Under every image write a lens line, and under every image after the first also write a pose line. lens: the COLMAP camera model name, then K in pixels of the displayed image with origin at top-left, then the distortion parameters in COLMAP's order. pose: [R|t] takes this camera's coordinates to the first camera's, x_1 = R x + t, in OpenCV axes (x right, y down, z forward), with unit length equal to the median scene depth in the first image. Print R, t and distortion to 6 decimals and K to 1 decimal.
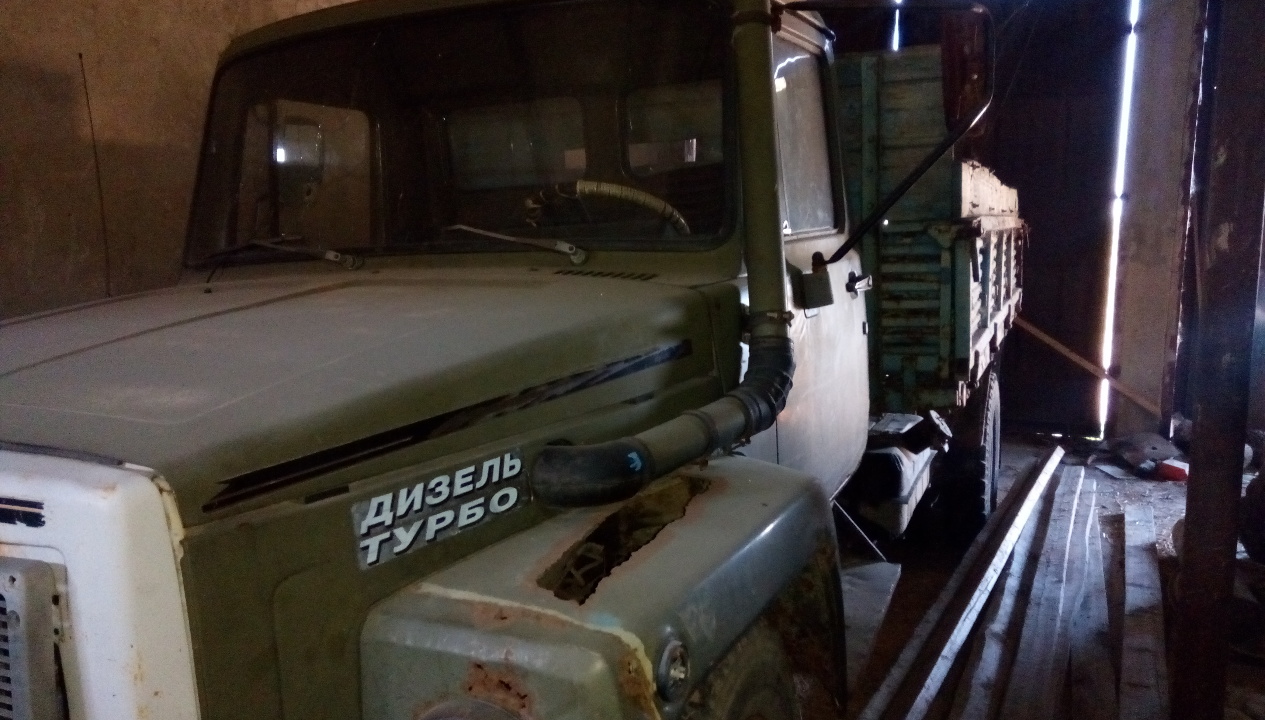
lens RADIAL K [[987.6, 0, 633.9], [0, 987.6, 382.4], [0, 0, 1]] dist [0.103131, -0.143784]
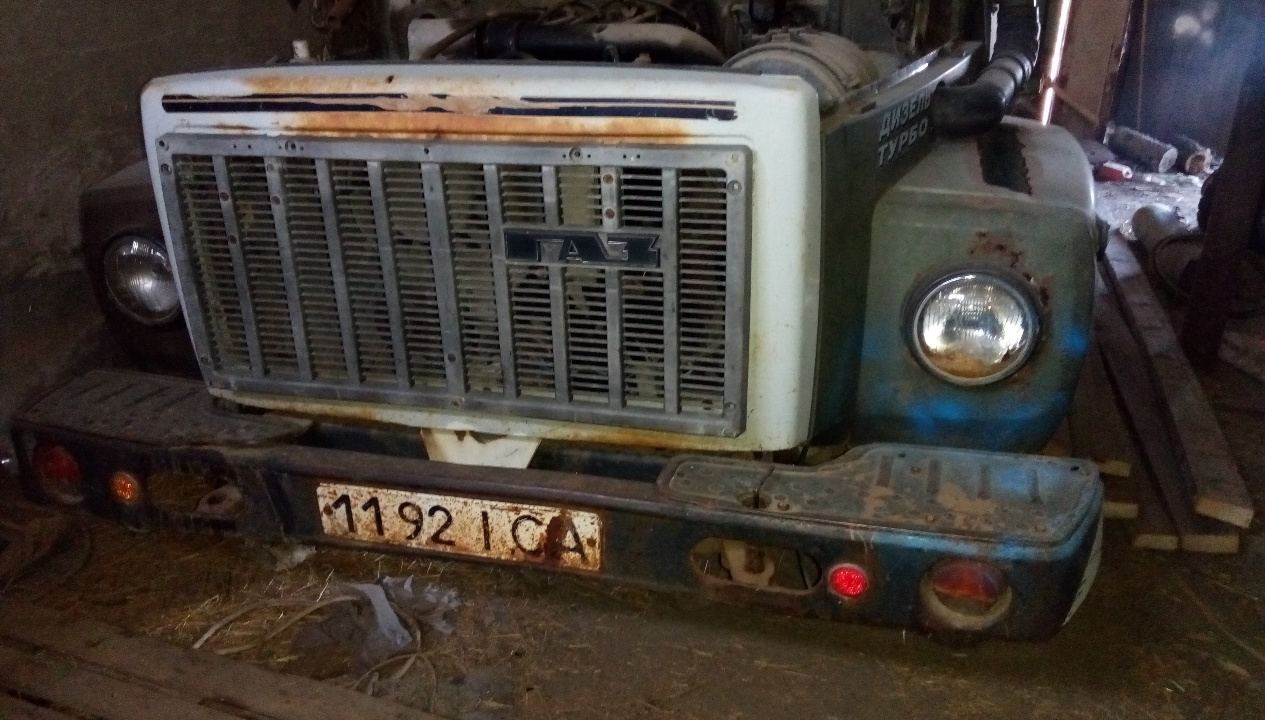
lens RADIAL K [[987.6, 0, 633.9], [0, 987.6, 382.4], [0, 0, 1]] dist [0.103131, -0.143784]
pose [[0.989768, -0.035407, 0.138220, -0.280672], [-0.001840, 0.965473, 0.260497, 0.041635], [-0.142671, -0.258086, 0.955529, -0.102029]]
